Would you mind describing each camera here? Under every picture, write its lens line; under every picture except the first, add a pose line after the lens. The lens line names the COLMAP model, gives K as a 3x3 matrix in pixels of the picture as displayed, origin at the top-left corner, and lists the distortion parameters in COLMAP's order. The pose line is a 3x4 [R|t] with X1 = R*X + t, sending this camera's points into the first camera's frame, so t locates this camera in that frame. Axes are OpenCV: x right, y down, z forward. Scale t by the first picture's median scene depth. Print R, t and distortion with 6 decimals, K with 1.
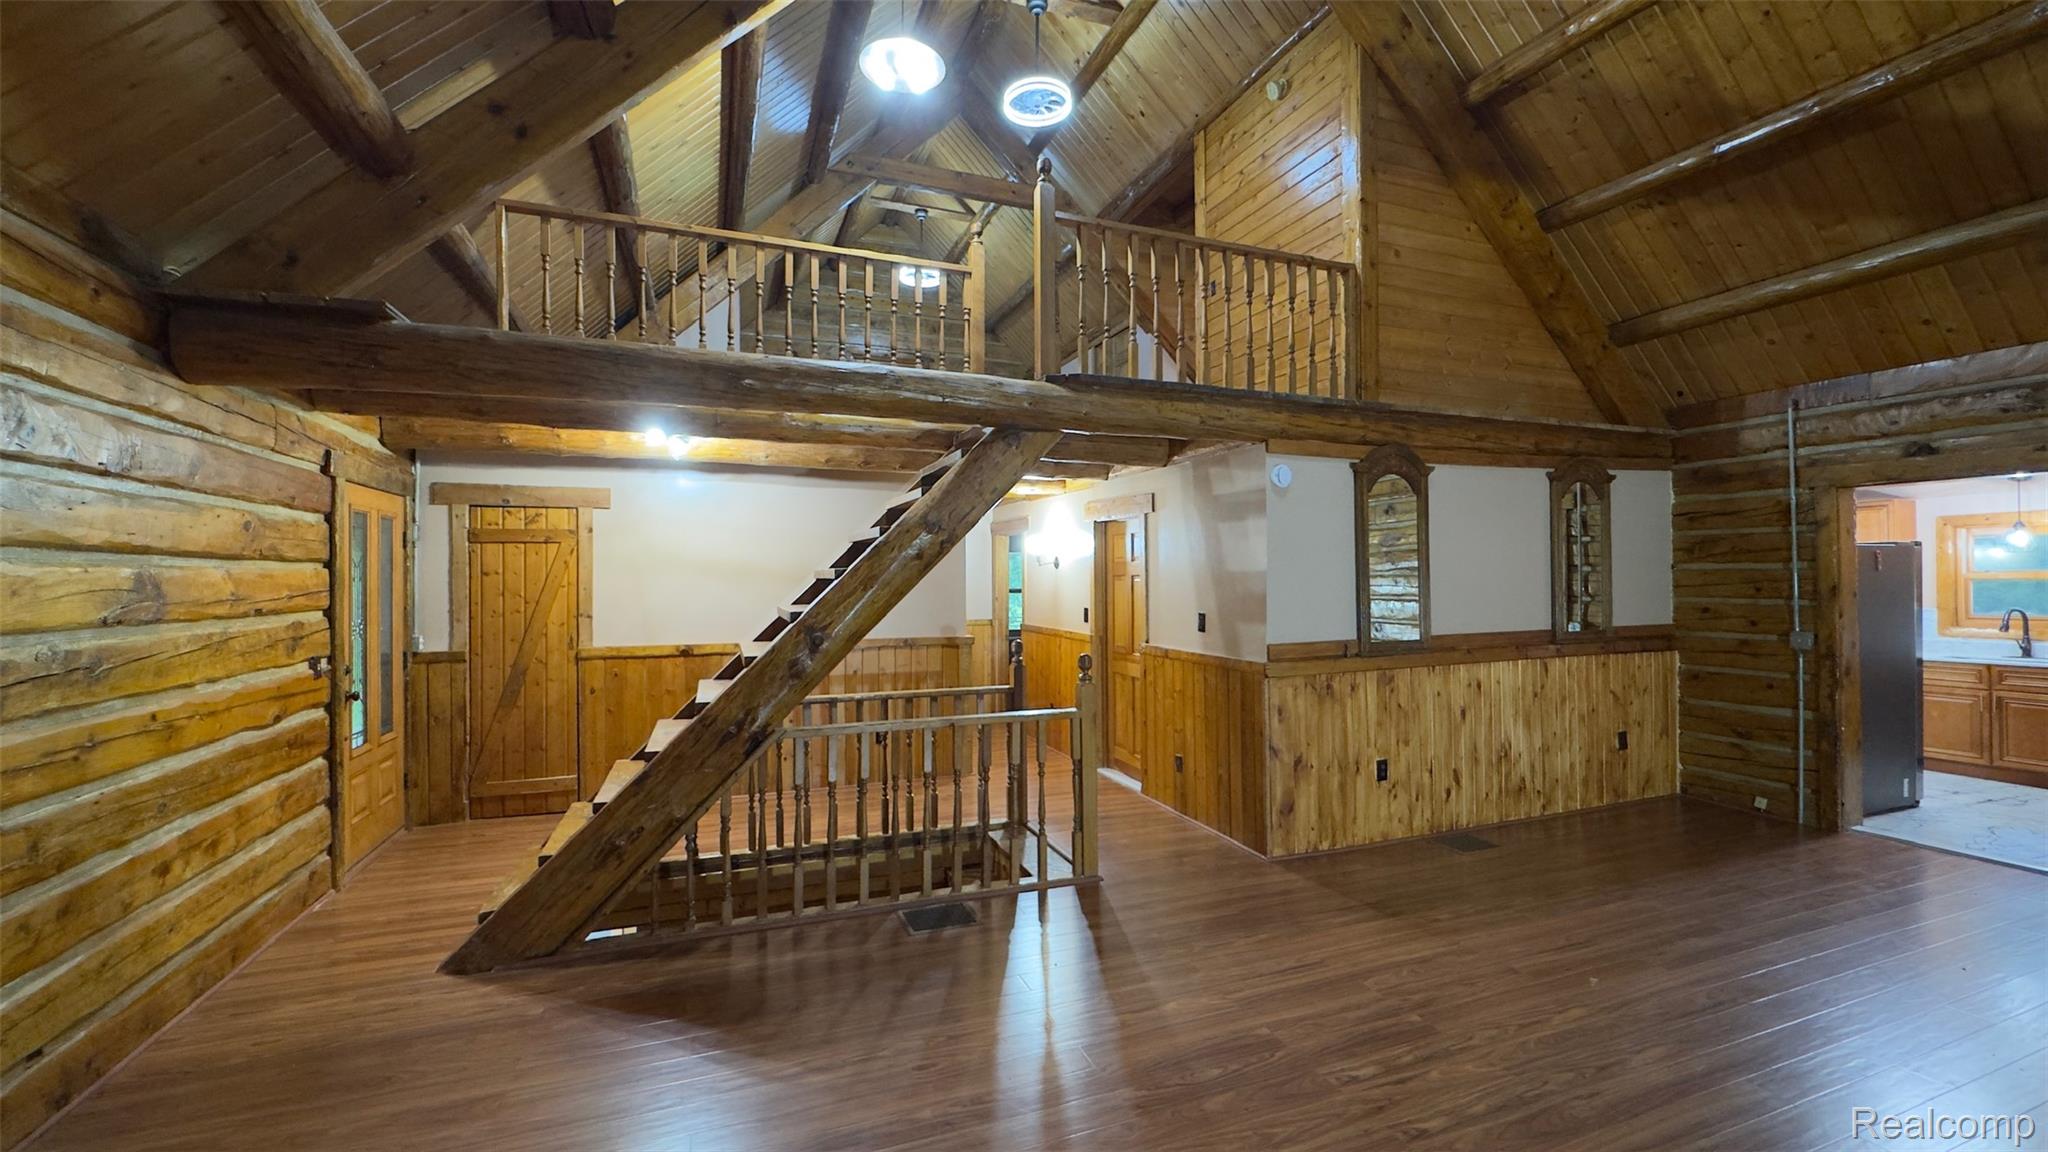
lens RADIAL K [[820.8, 0, 1026.1], [0, 820.8, 578.8], [0, 0, 1]] dist [-0.001336, 0.000164]
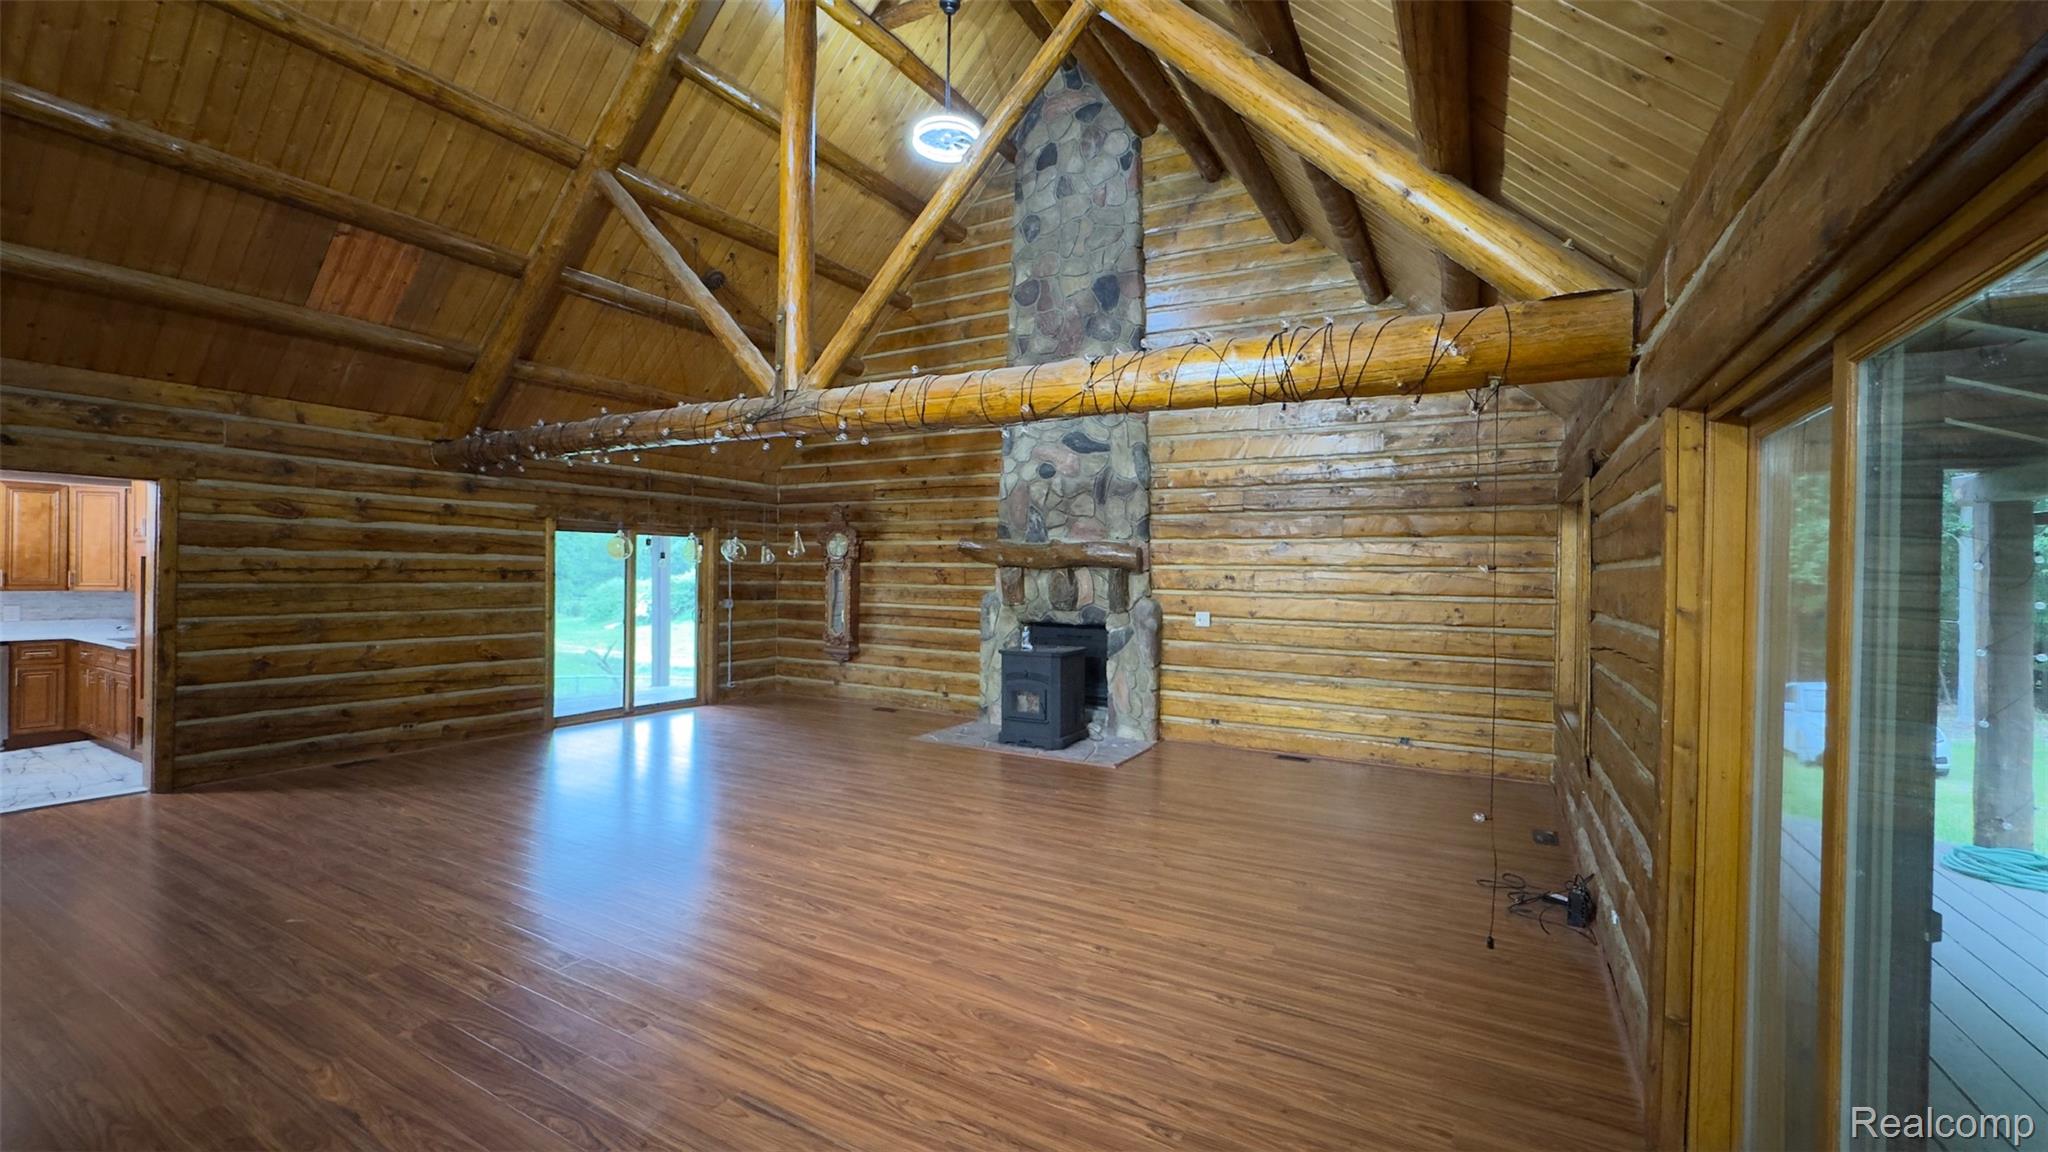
lens RADIAL K [[820.8, 0, 1031.8], [0, 820.8, 575.8], [0, 0, 1]] dist [-0.001336, 0.000164]
pose [[-0.631959, -0.007992, 0.774961, -0.784321], [-0.013784, 0.999905, -0.000928, 0.002637], [-0.774879, -0.011268, -0.632009, 0.893434]]
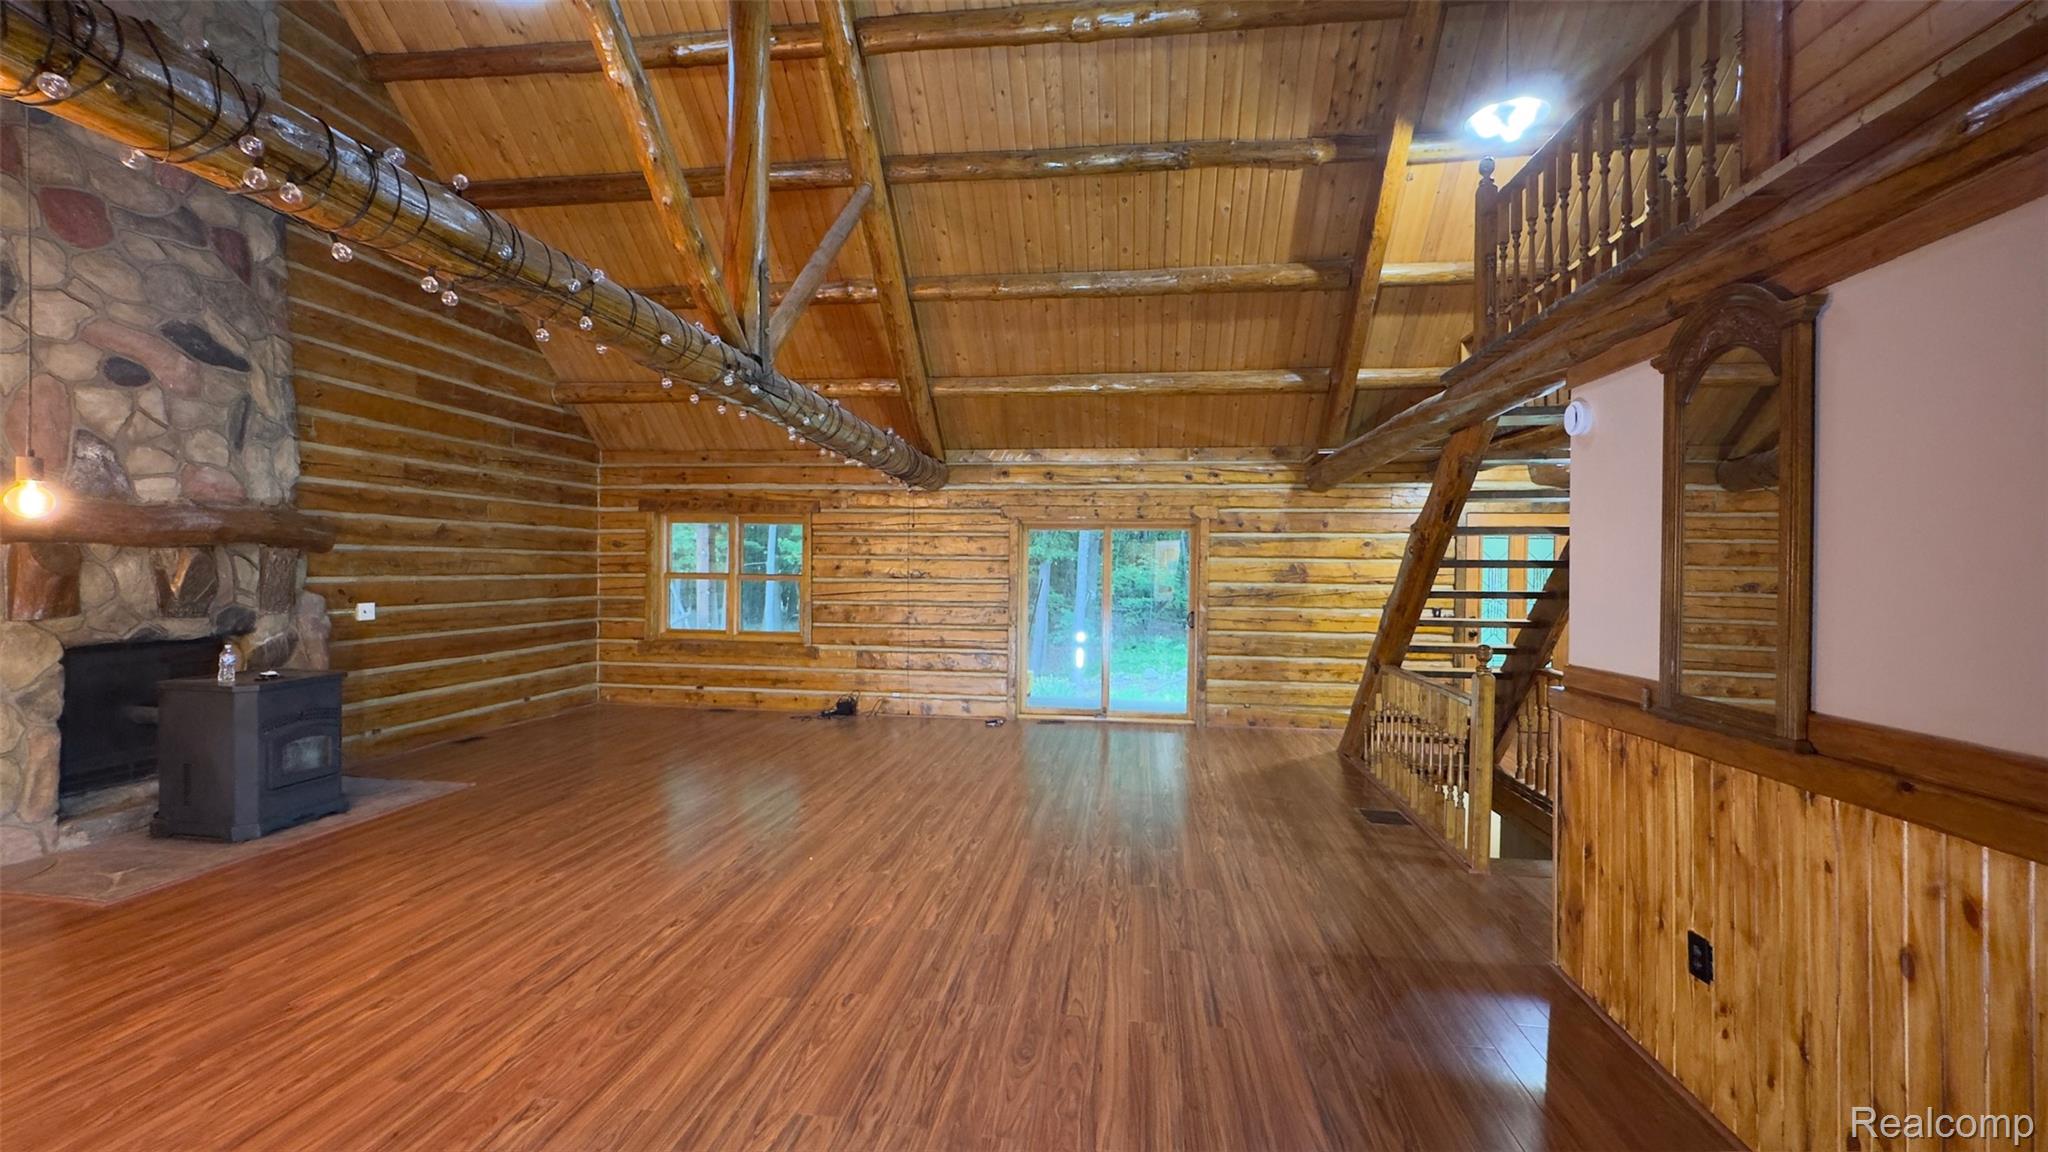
lens RADIAL K [[820.8, 0, 1018.2], [0, 820.8, 575.9], [0, 0, 1]] dist [-0.001336, 0.000164]
pose [[-0.490931, 0.009887, -0.871142, 1.566896], [-0.006472, 0.999867, 0.014995, -0.003721], [0.871174, 0.012999, -0.490802, 1.294864]]
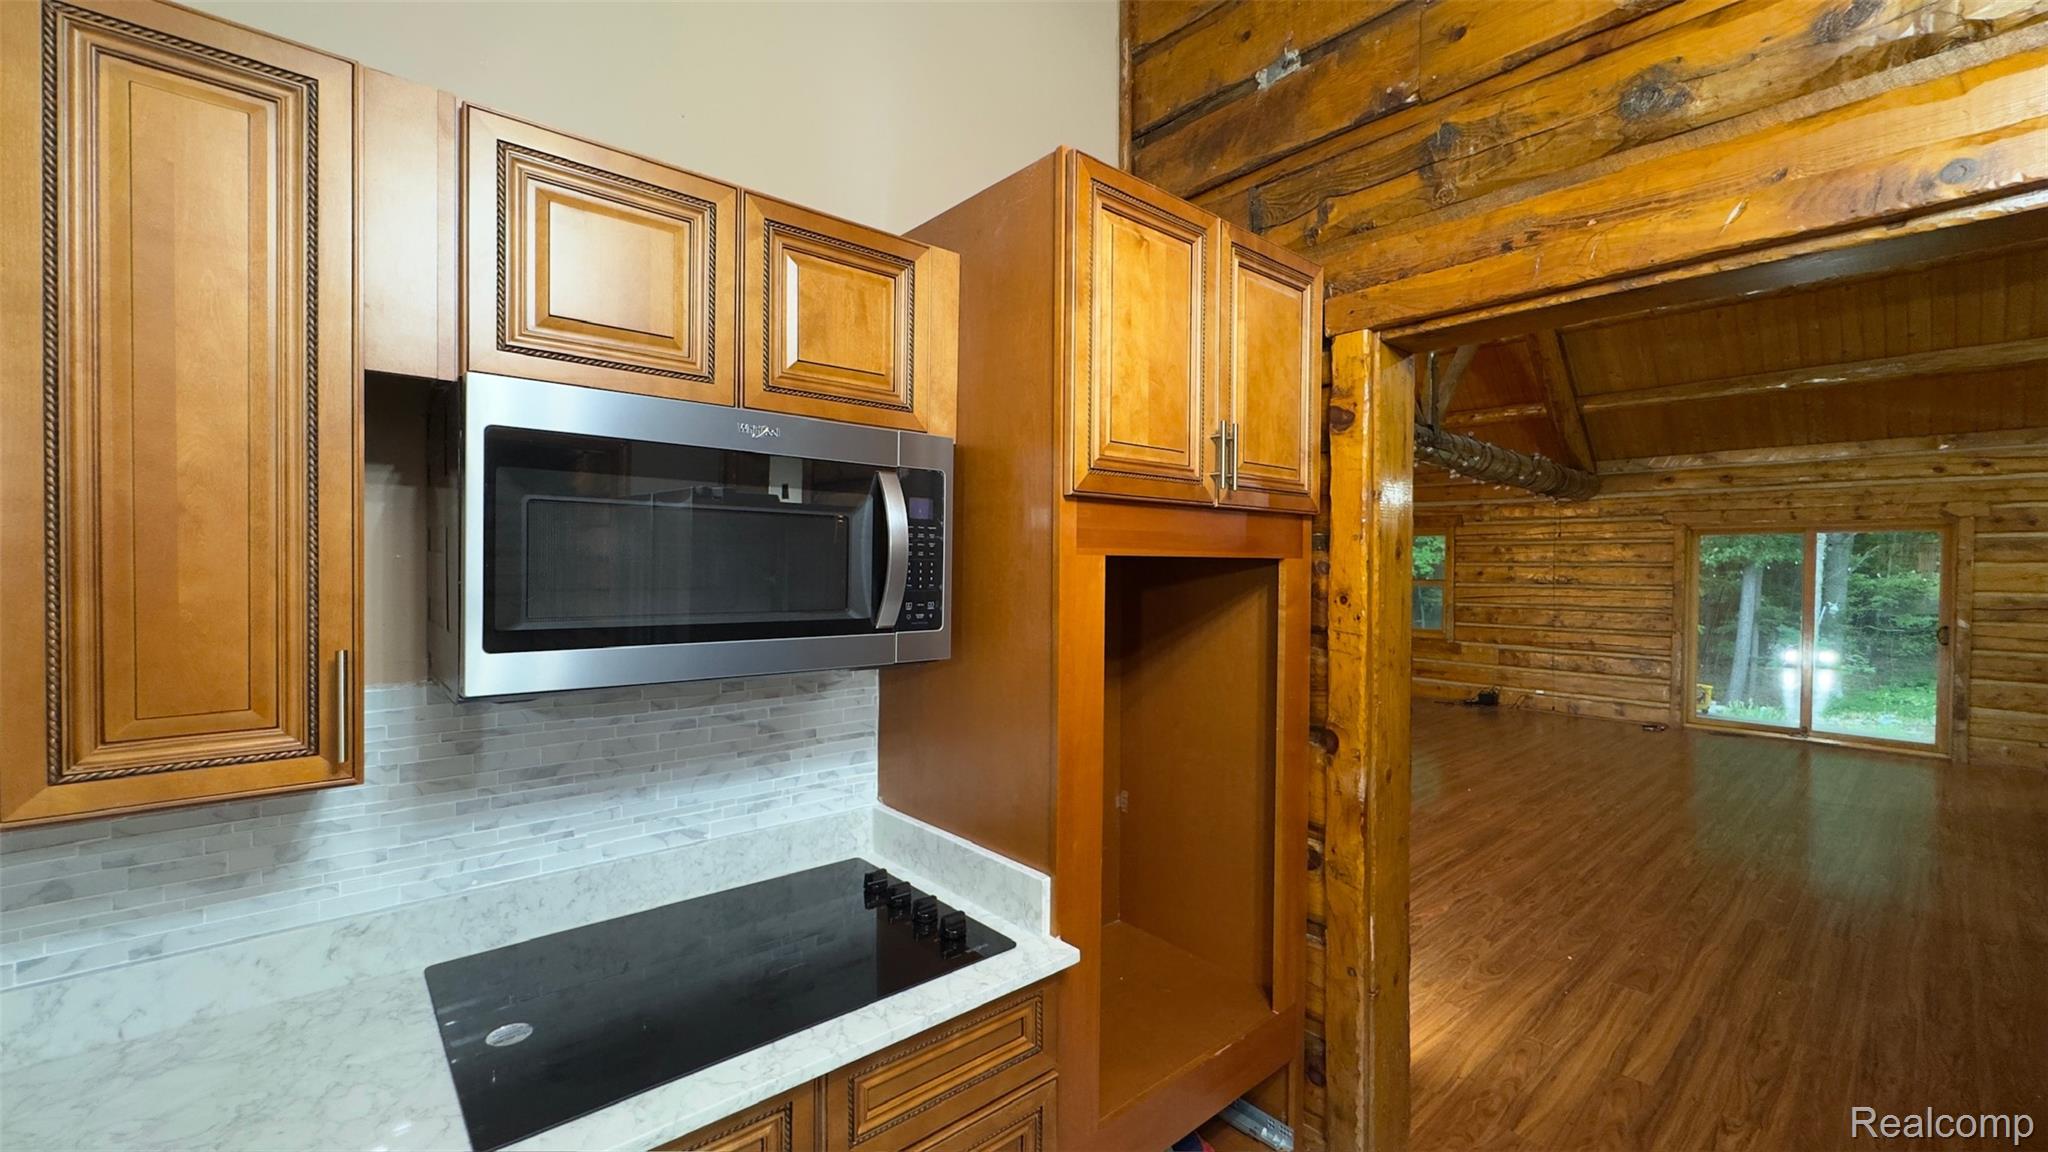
lens RADIAL K [[820.8, 0, 1025.8], [0, 820.8, 575.1], [0, 0, 1]] dist [-0.001336, 0.000164]
pose [[-0.938045, 0.001233, -0.346511, 2.100168], [-0.003008, 0.999927, 0.011701, -0.011314], [0.346500, 0.012018, -0.937973, 1.690912]]
